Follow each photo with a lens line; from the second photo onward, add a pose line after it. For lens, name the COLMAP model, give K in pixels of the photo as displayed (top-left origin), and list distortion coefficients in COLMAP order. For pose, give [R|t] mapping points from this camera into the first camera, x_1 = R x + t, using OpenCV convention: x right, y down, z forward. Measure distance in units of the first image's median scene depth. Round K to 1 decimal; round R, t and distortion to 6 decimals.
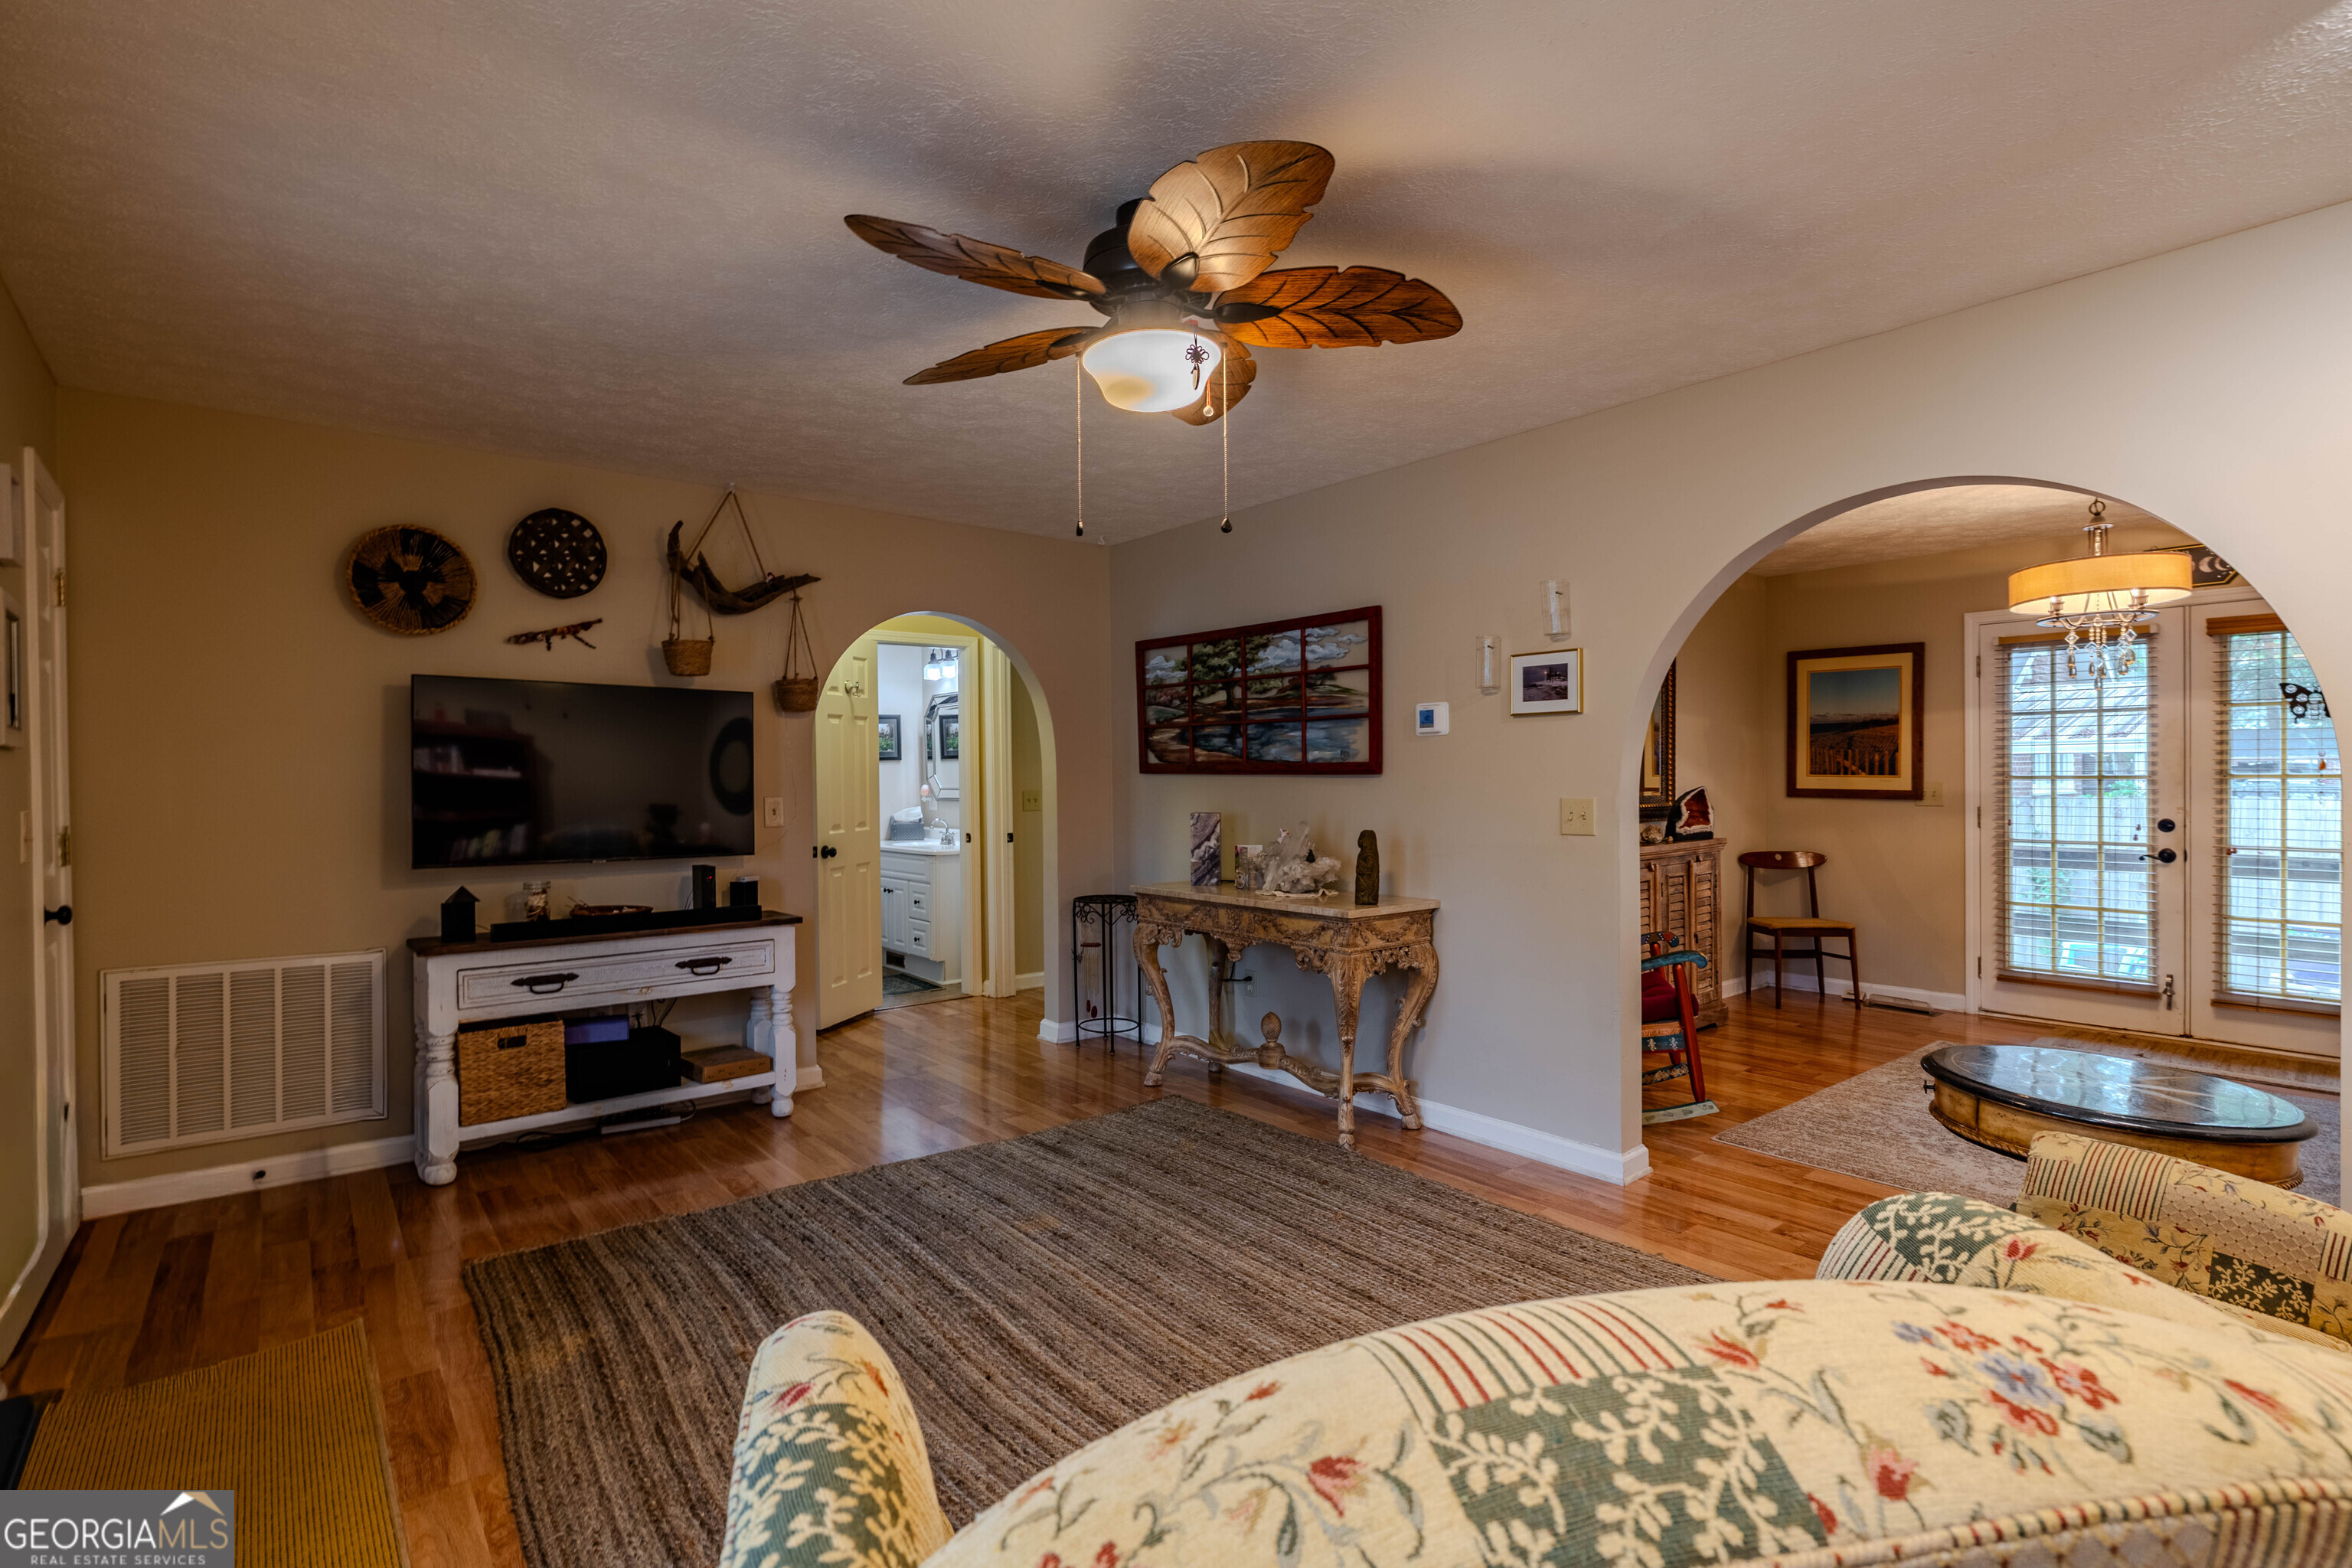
lens RADIAL K [[1131.8, 0, 1180.1], [0, 1131.8, 784.1], [0, 0, 1]] dist [-0.009205, 0.000958]
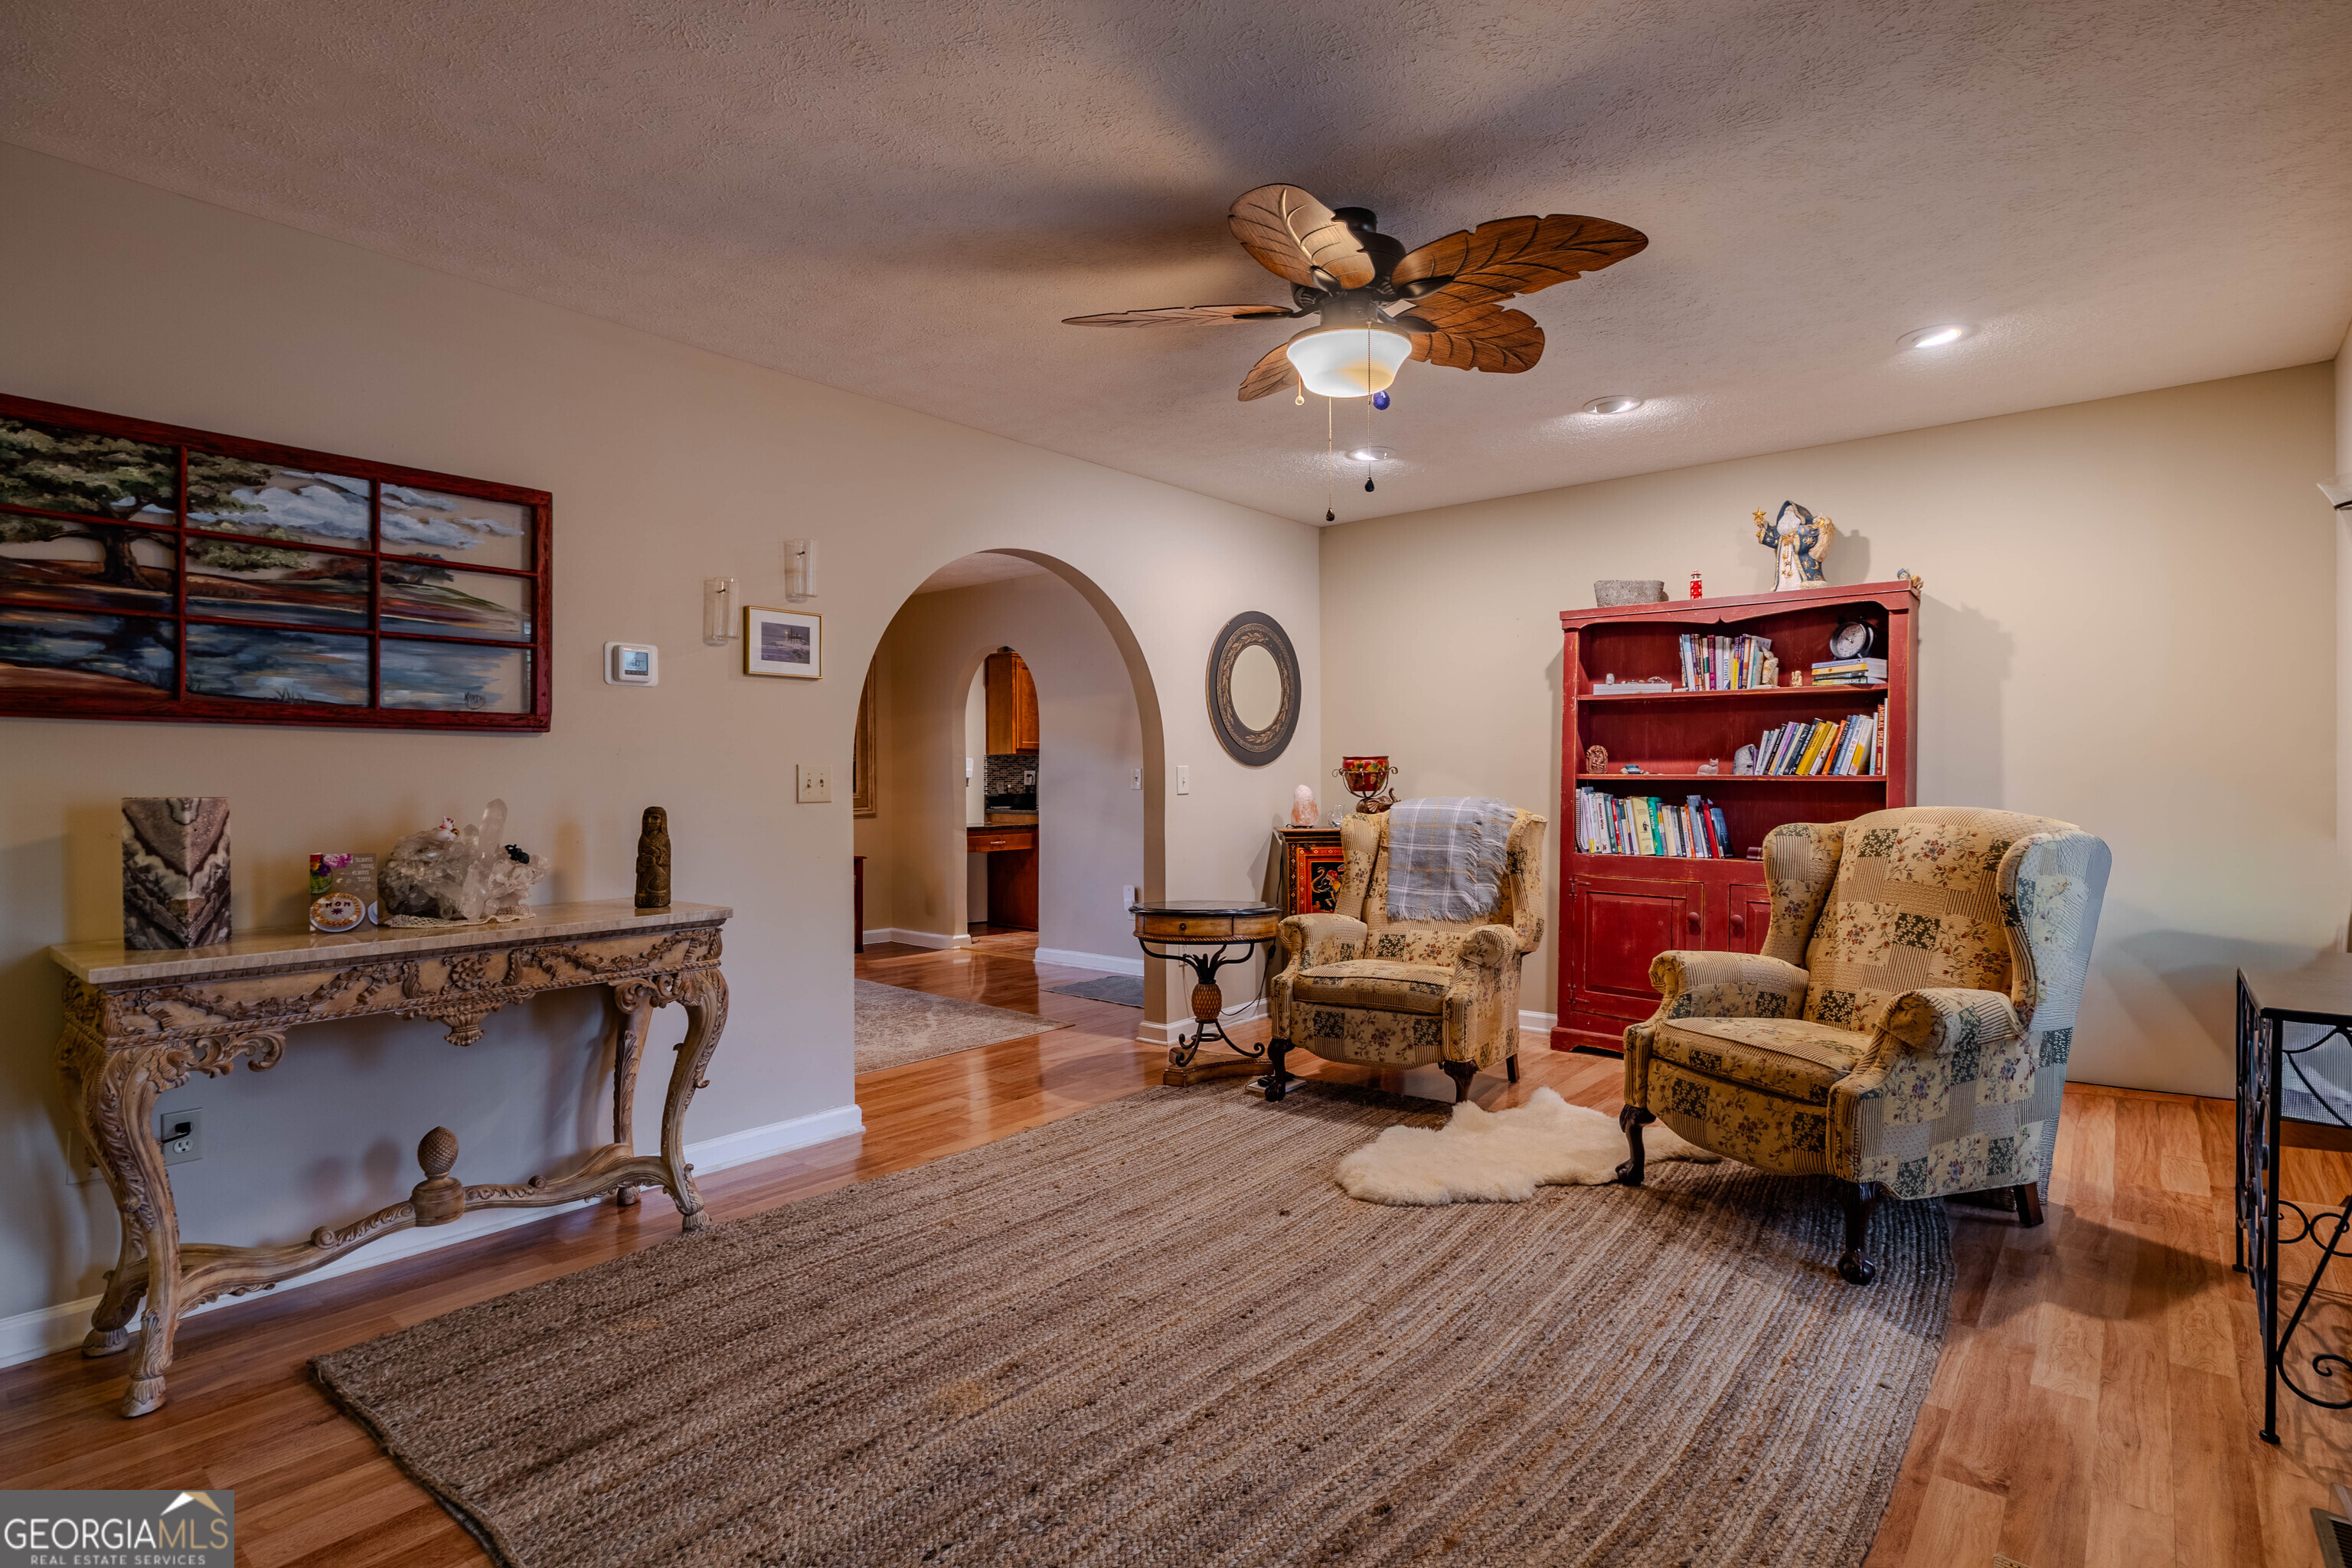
lens RADIAL K [[1169.3, 0, 1192.6], [0, 1169.3, 777.9], [0, 0, 1]] dist [-0.003810, 0.000344]
pose [[-0.204845, 0.006006, 0.978776, -0.603903], [0.012630, 0.999914, -0.003493, 0.026530], [-0.978713, 0.011647, -0.204903, 0.744644]]
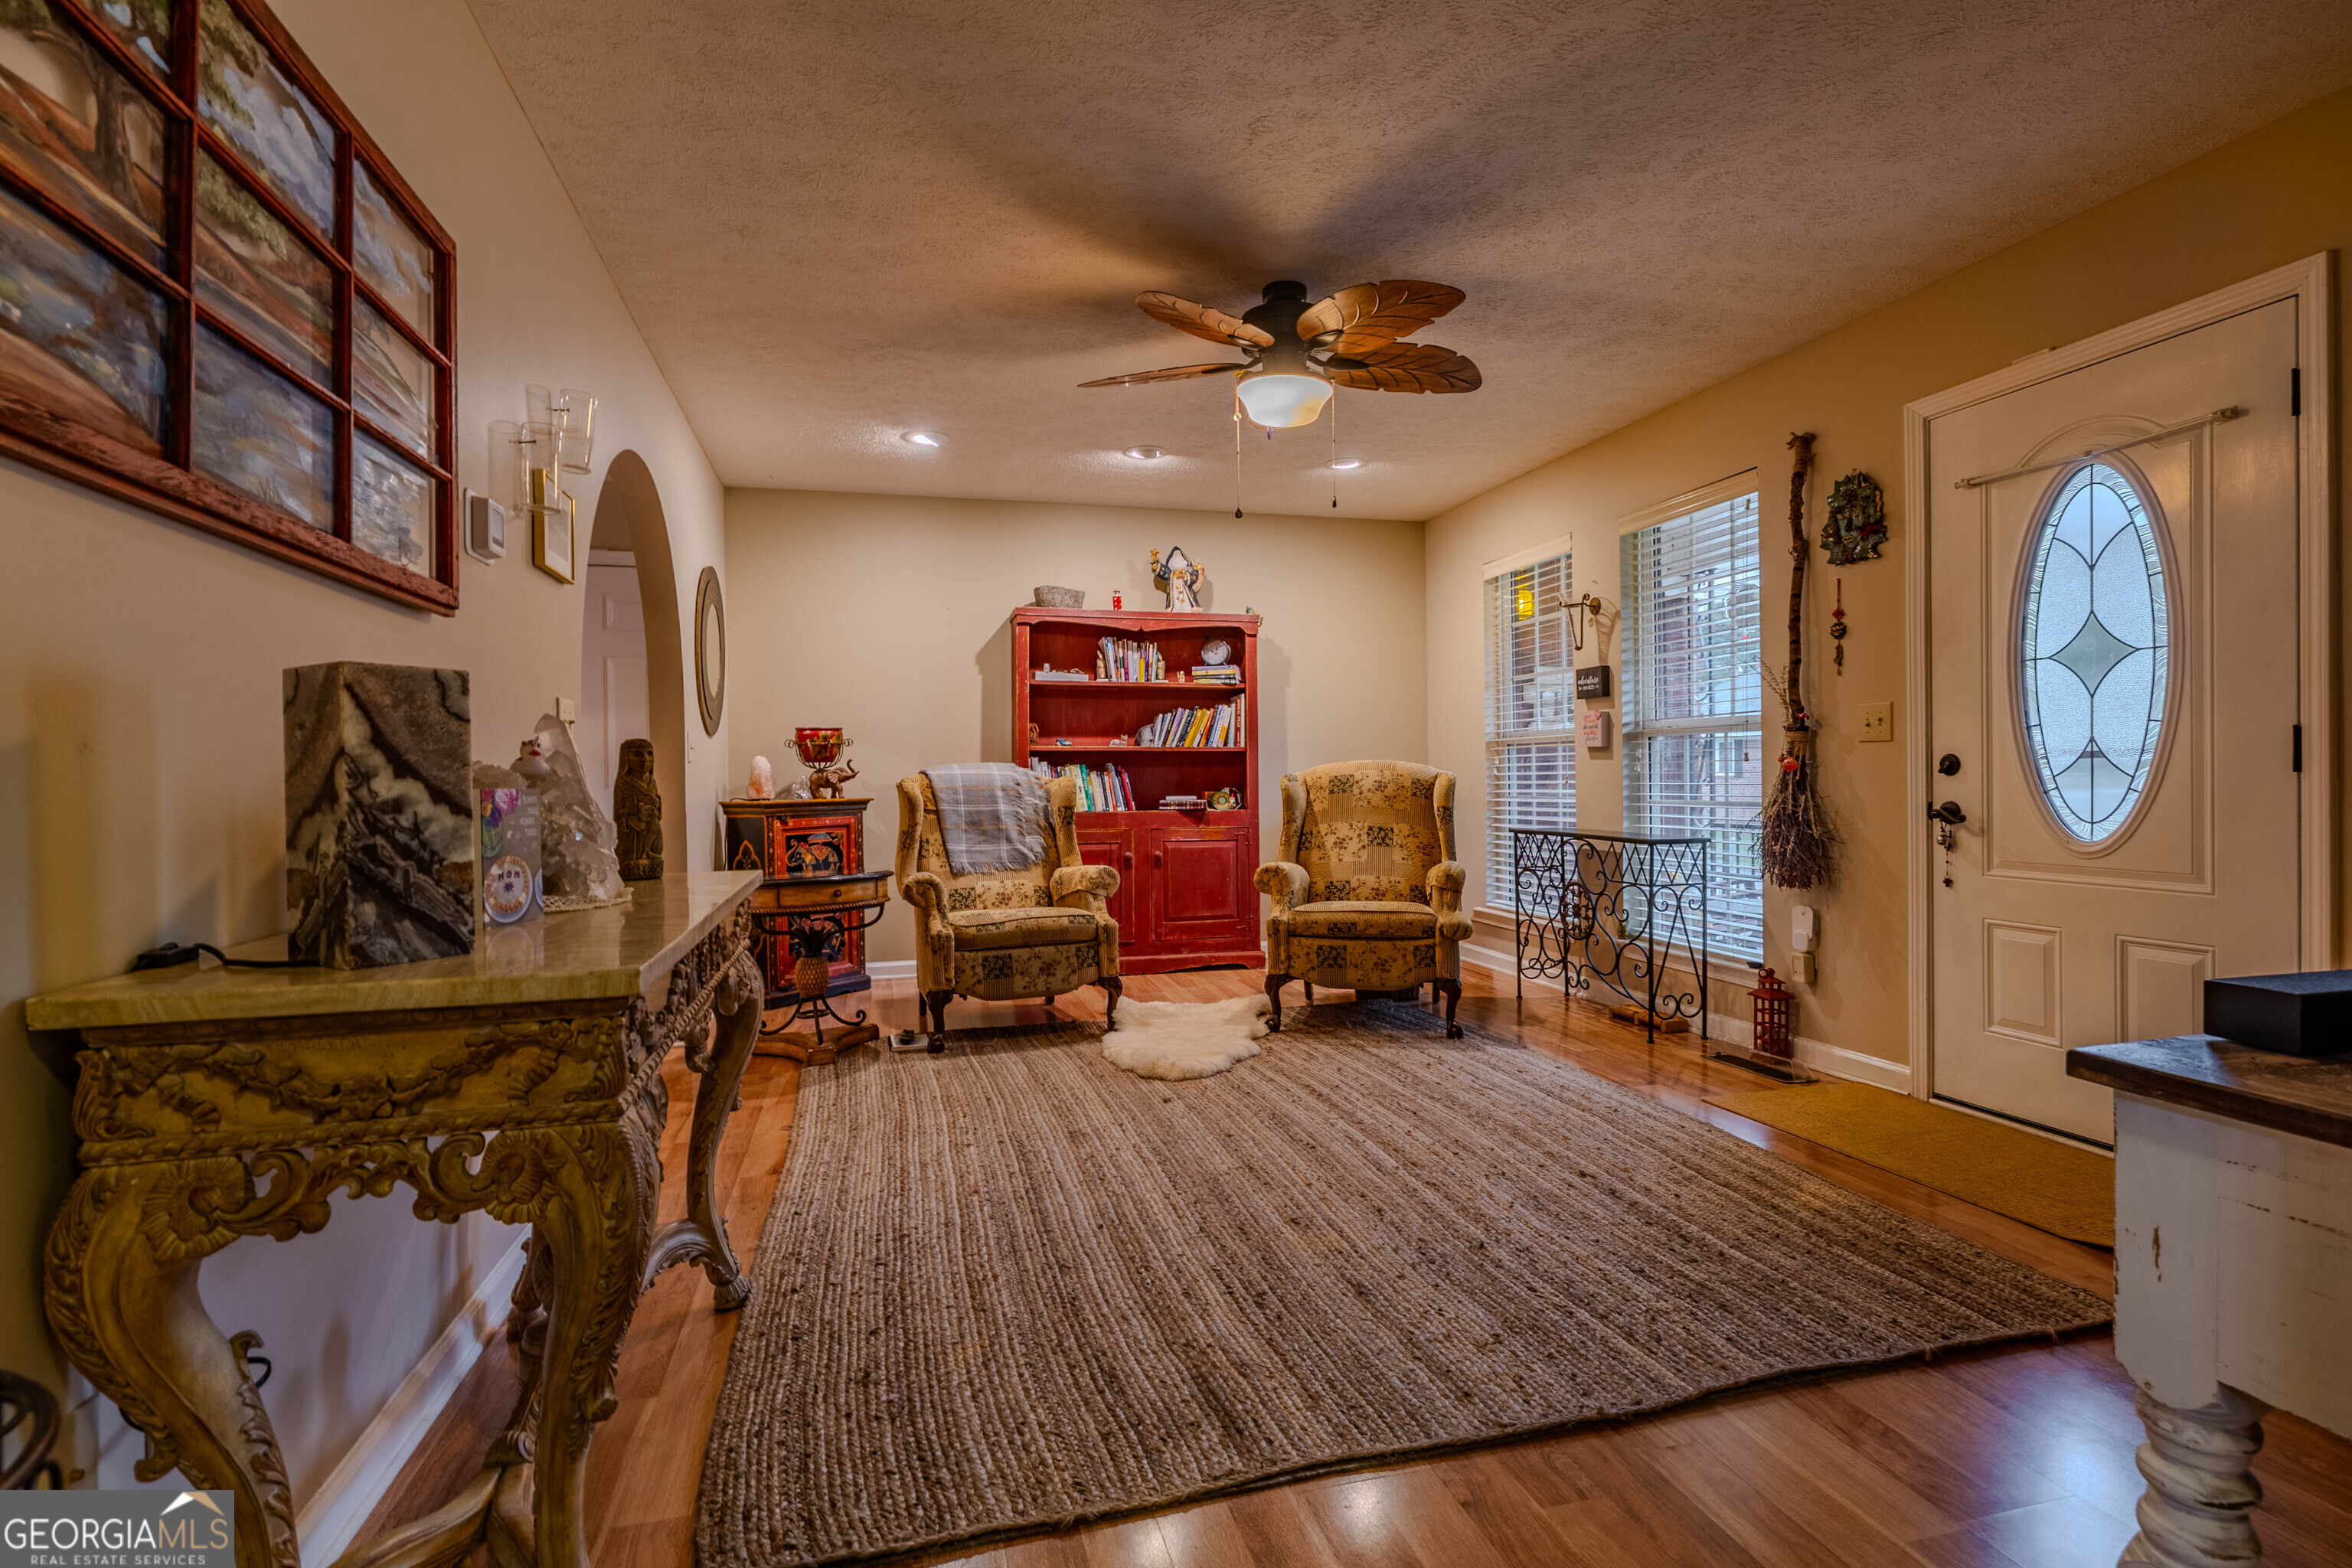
lens RADIAL K [[1131.8, 0, 1195.2], [0, 1131.8, 780.0], [0, 0, 1]] dist [-0.009205, 0.000958]
pose [[-0.917462, 0.016227, 0.397492, -0.259920], [0.021314, 0.999738, 0.008382, 0.056052], [-0.397252, 0.016163, -0.917567, 1.267956]]
